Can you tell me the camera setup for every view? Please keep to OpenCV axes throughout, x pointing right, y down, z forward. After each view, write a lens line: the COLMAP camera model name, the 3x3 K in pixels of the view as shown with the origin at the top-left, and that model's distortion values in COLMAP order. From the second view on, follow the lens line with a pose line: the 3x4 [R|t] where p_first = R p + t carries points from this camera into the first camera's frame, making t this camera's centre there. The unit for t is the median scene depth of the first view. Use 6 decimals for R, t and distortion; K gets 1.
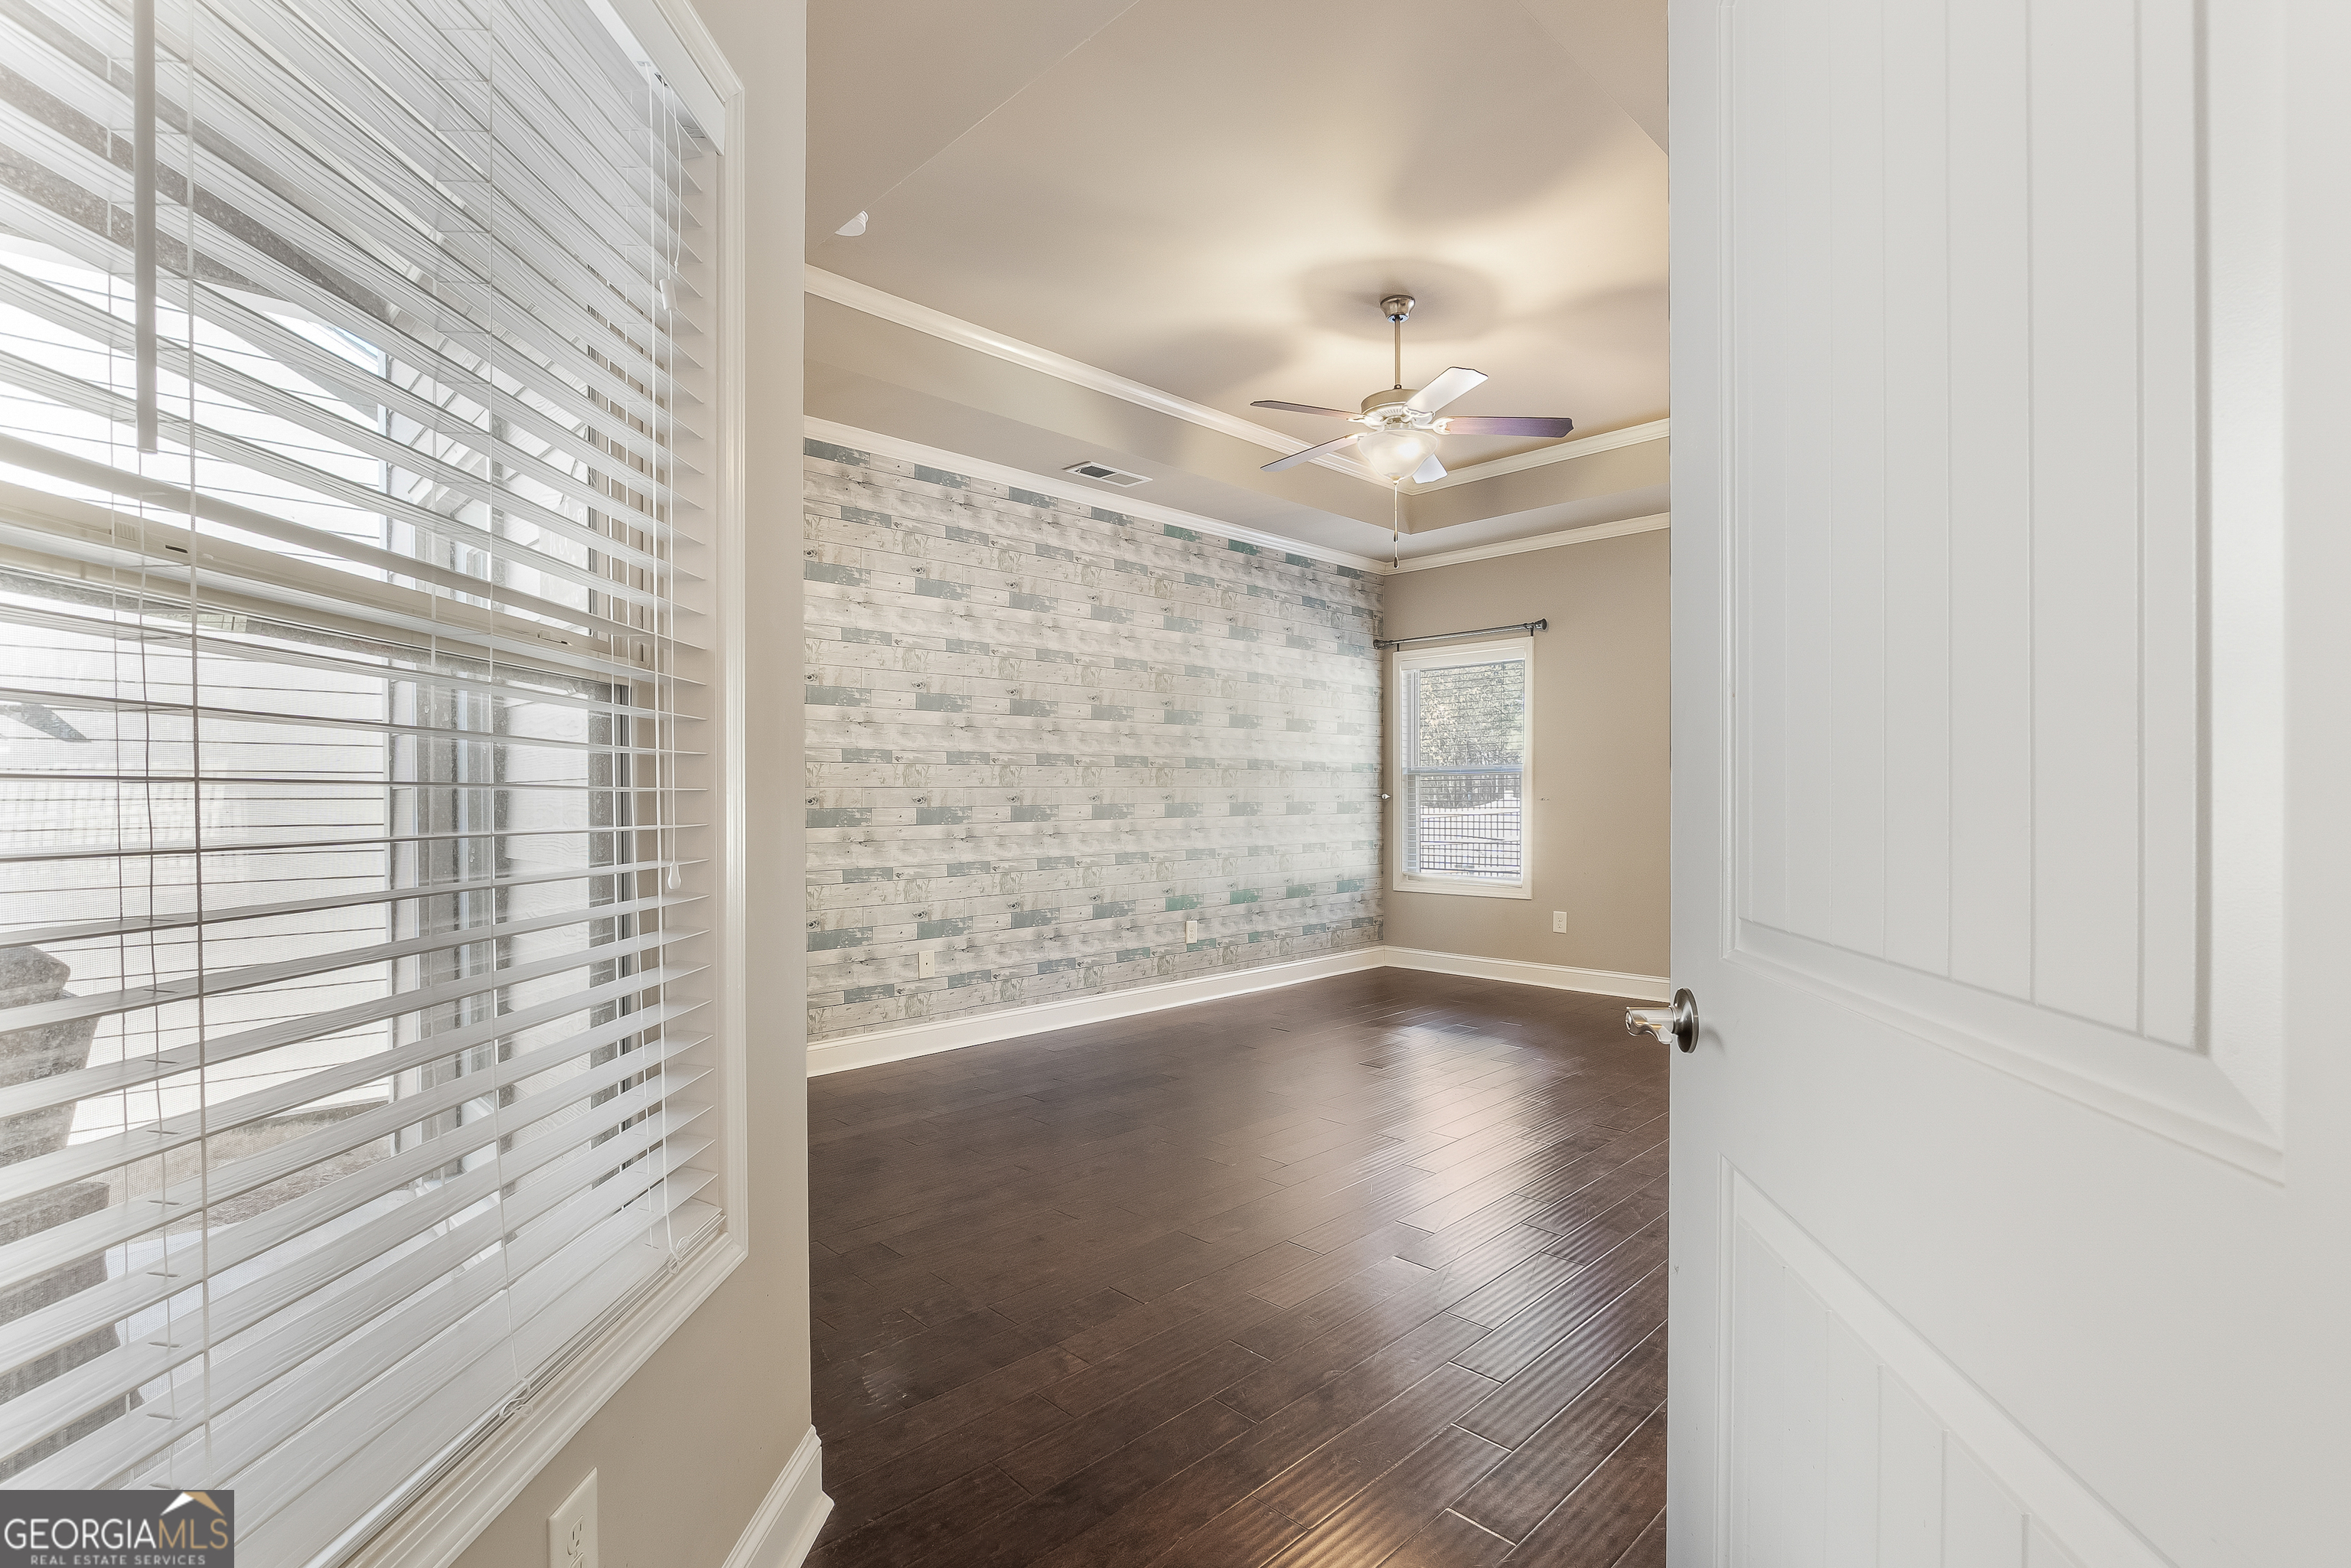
lens RADIAL K [[1078.7, 0, 1180.5], [0, 1078.7, 794.4], [0, 0, 1]] dist [-0.009333, 0.000737]
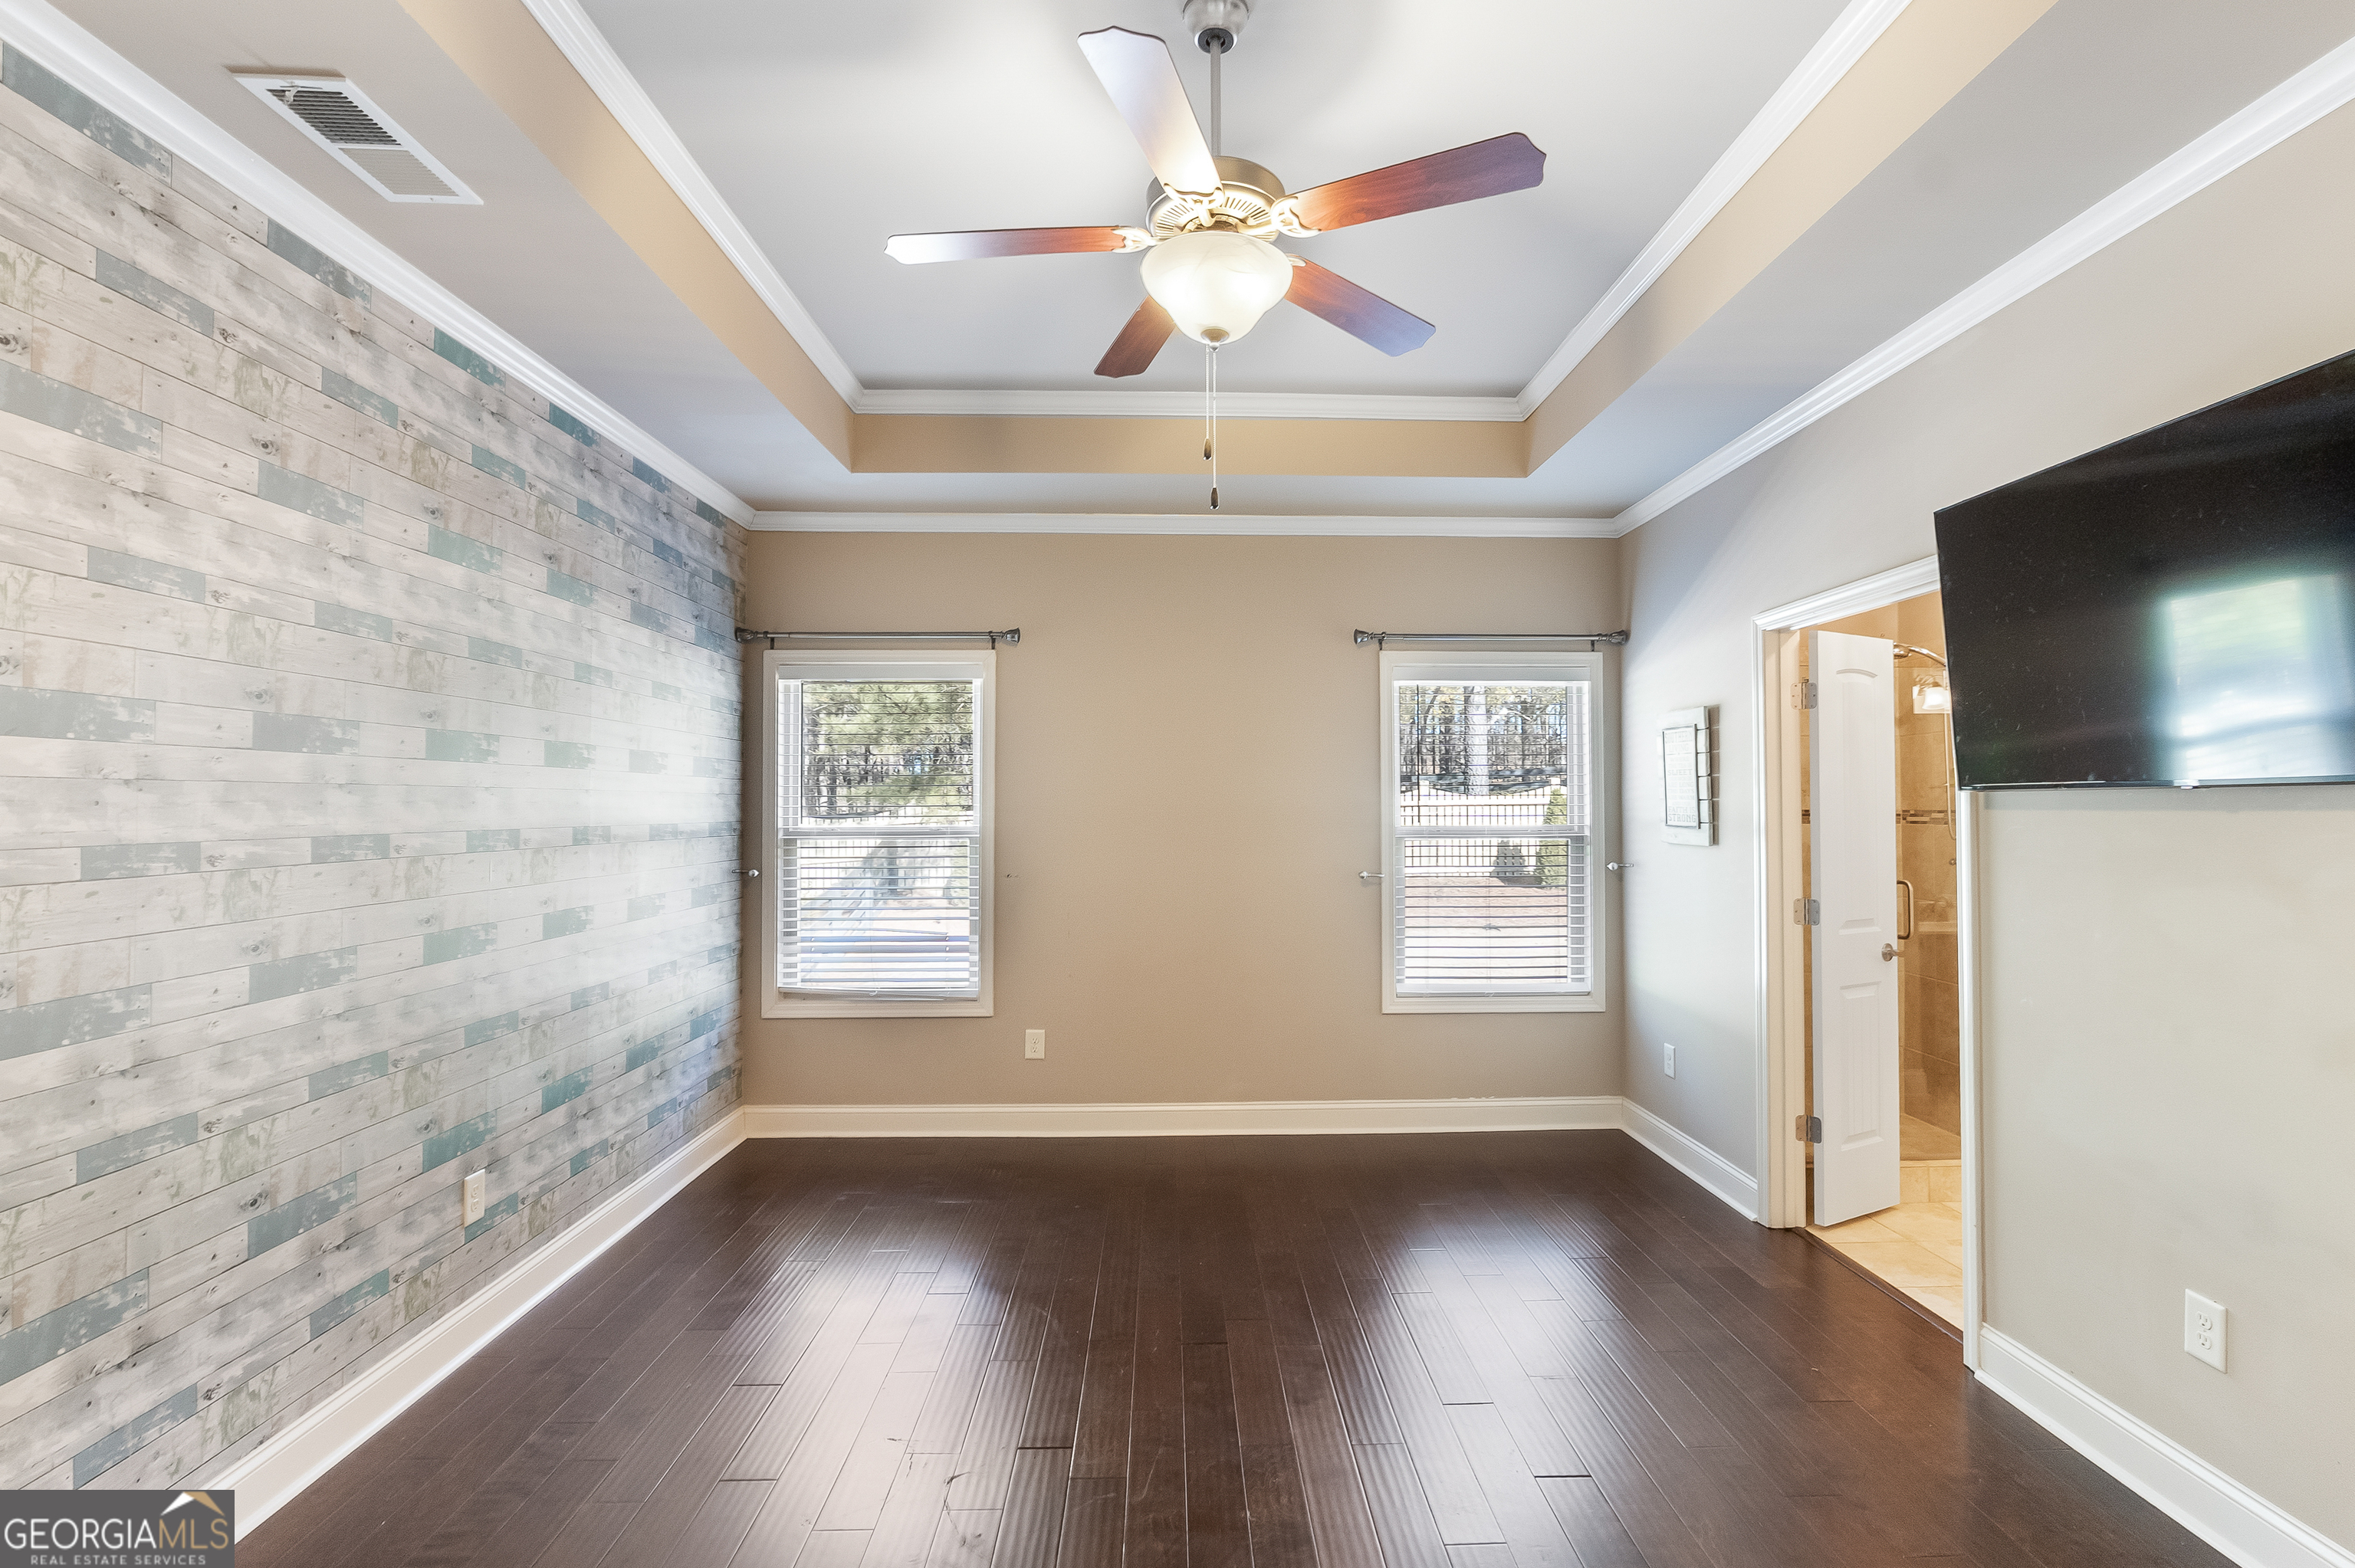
lens RADIAL K [[1080.4, 0, 1181.6], [0, 1080.4, 776.6], [0, 0, 1]] dist [-0.009333, 0.000737]
pose [[0.675512, 0.016407, 0.737166, -0.124350], [0.004770, 0.999634, -0.026619, -0.041367], [-0.737333, 0.021498, 0.675187, 0.422484]]
